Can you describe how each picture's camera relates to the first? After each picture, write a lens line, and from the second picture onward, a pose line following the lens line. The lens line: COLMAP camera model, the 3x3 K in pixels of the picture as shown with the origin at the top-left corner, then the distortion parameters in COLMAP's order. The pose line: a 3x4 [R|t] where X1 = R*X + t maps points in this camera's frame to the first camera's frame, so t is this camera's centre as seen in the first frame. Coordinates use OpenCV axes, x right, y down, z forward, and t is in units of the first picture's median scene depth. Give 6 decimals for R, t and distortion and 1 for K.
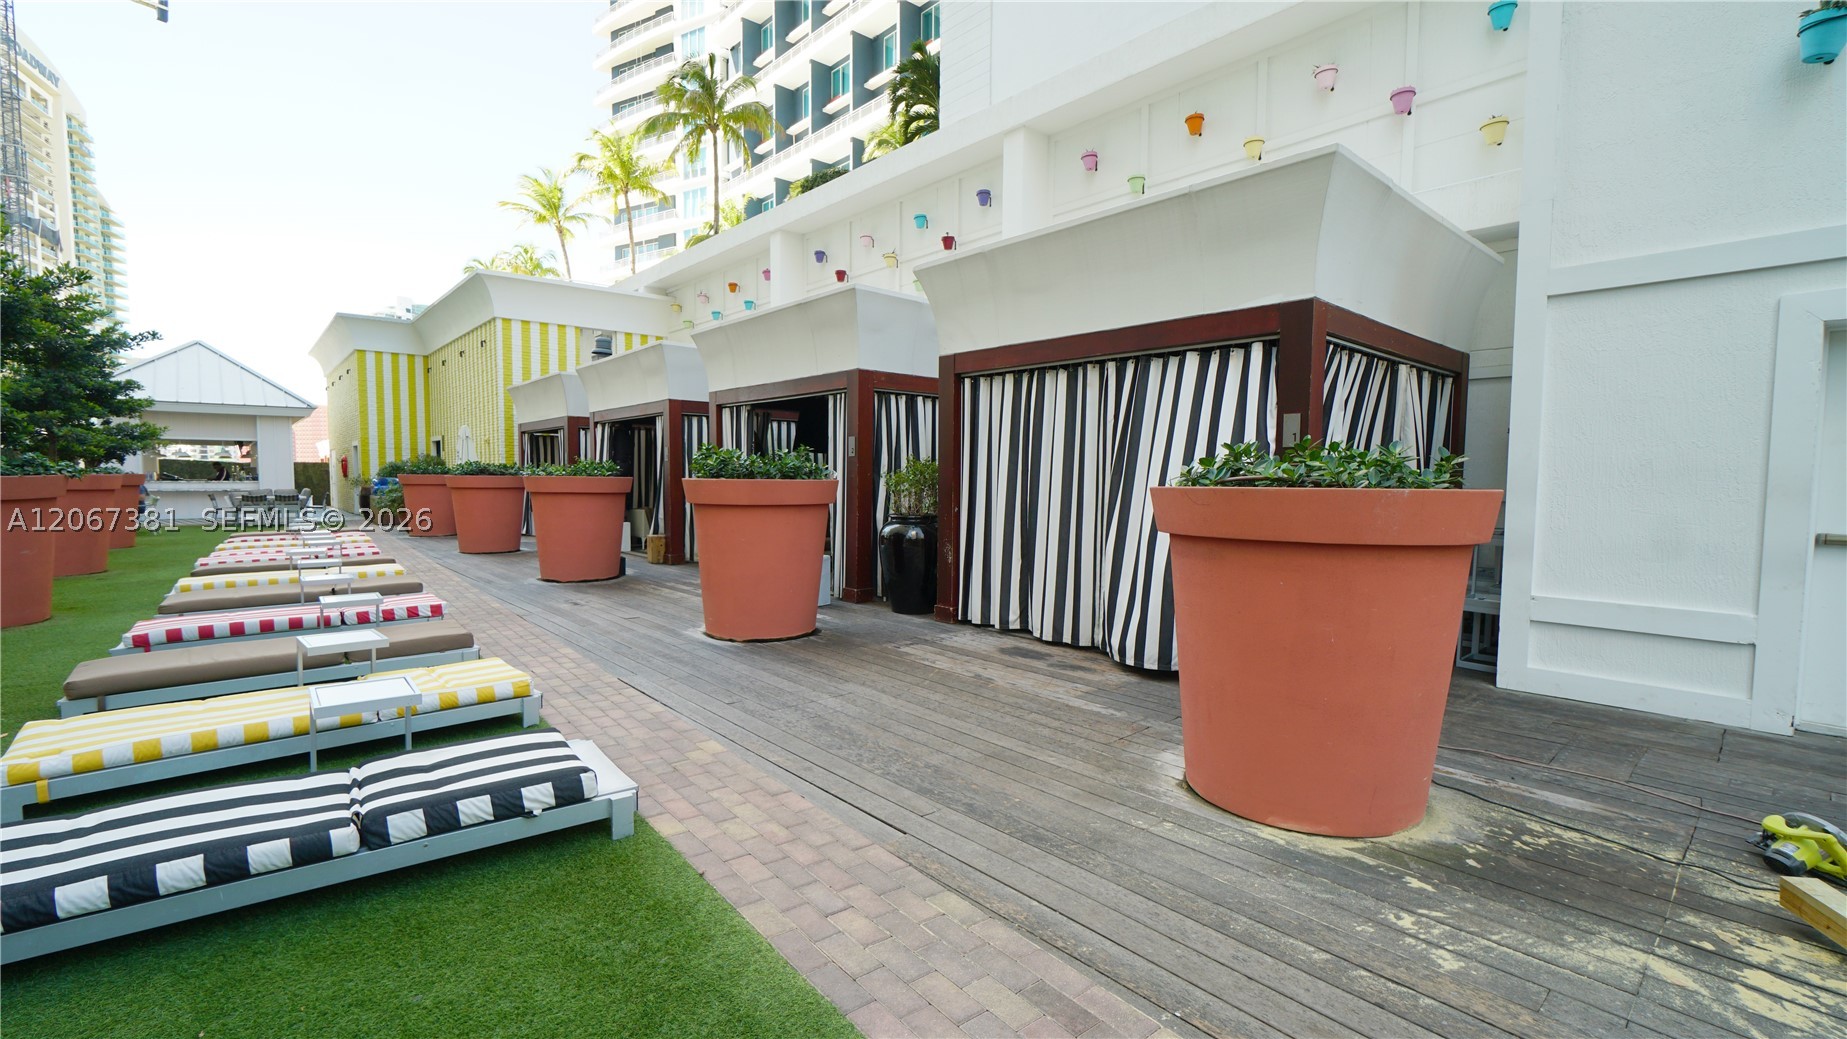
lens RADIAL K [[790.8, 0, 914.9], [0, 790.8, 532.7], [0, 0, 1]] dist [-0.003257, 0.000033]
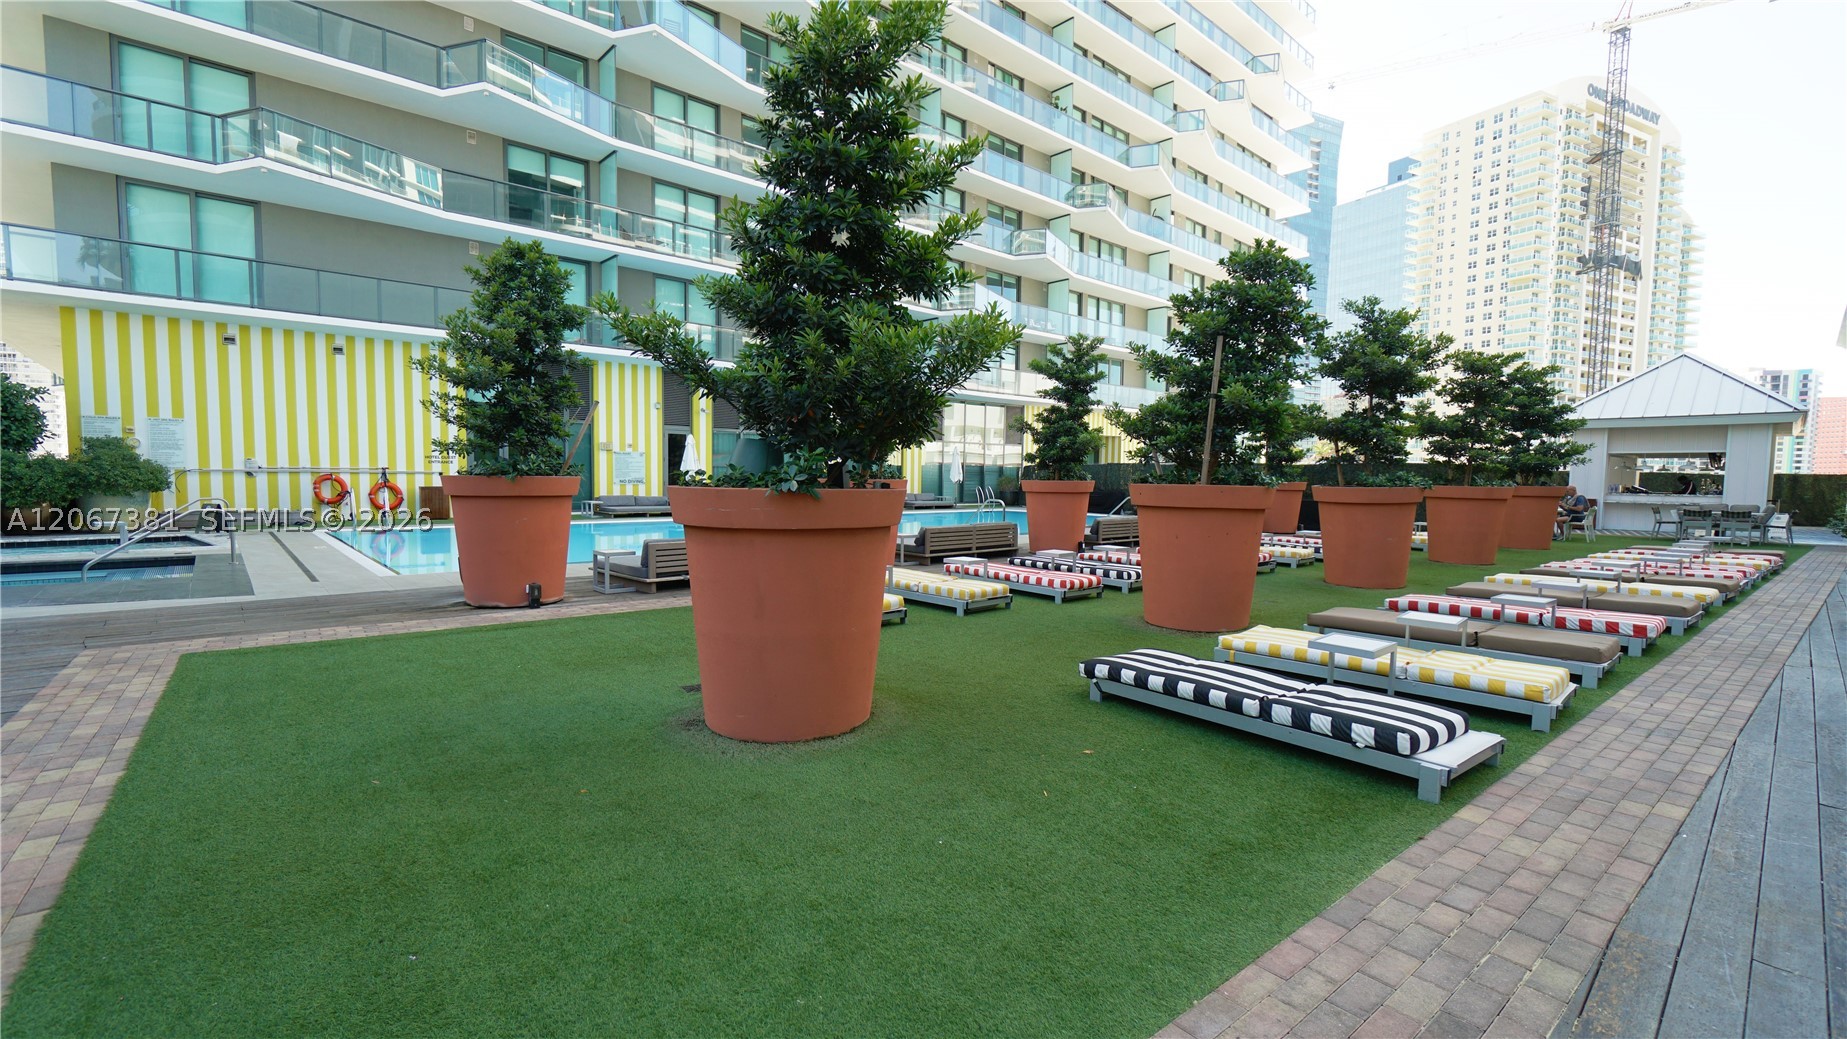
lens RADIAL K [[790.8, 0, 915.6], [0, 790.8, 521.1], [0, 0, 1]] dist [-0.003257, 0.000033]
pose [[0.033281, 0.055328, -0.997913, 0.621745], [-0.085062, 0.995001, 0.052330, -0.020319], [0.995820, 0.083142, 0.037821, 0.137493]]
